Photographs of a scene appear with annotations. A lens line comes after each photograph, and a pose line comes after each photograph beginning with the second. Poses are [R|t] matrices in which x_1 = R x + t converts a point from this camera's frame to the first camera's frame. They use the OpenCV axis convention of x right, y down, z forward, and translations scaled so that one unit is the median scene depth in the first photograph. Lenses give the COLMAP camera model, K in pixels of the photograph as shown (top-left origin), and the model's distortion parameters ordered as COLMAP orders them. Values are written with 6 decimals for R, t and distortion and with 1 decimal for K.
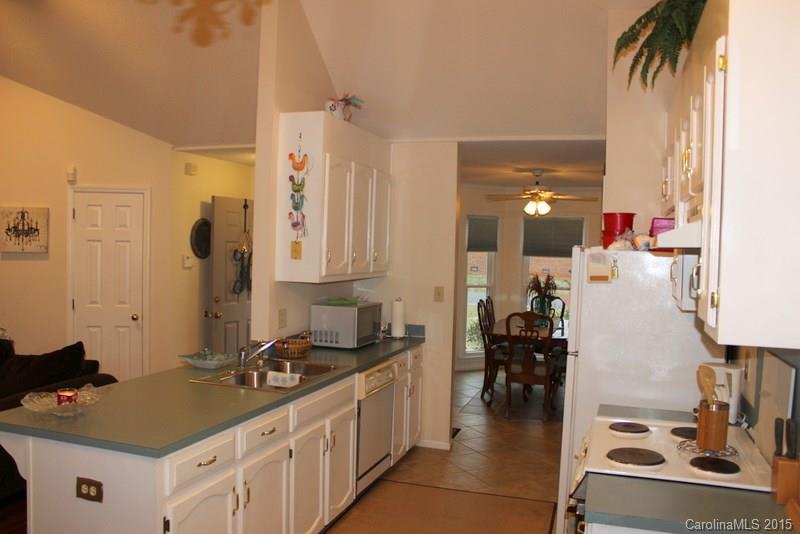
lens RADIAL K [[685.4, 0, 400.0], [0, 685.4, 267.0], [0, 0, 1]] dist [-0.152748, 0.129996]
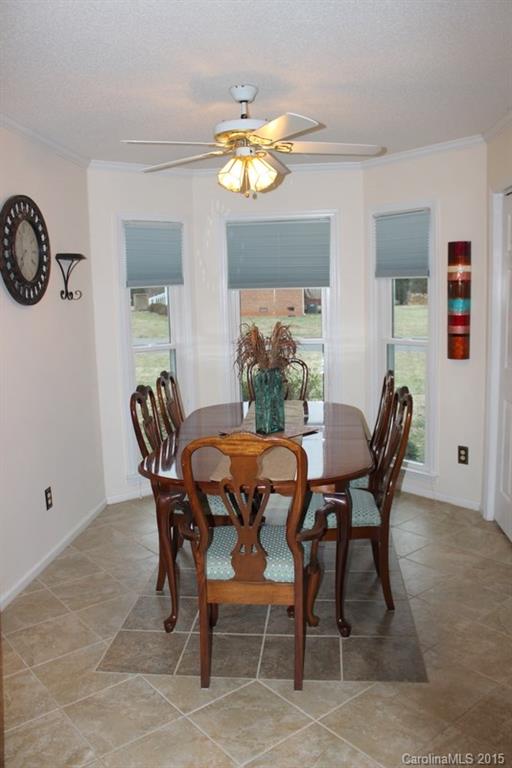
lens RADIAL K [[658.0, 0, 256.0], [0, 658.0, 384.0], [0, 0, 1]] dist [-0.152748, 0.129996]
pose [[0.978801, -0.082981, 0.187253, 0.113641], [0.061848, 0.991320, 0.116011, 0.000152], [-0.195254, -0.101970, 0.975437, 0.554868]]
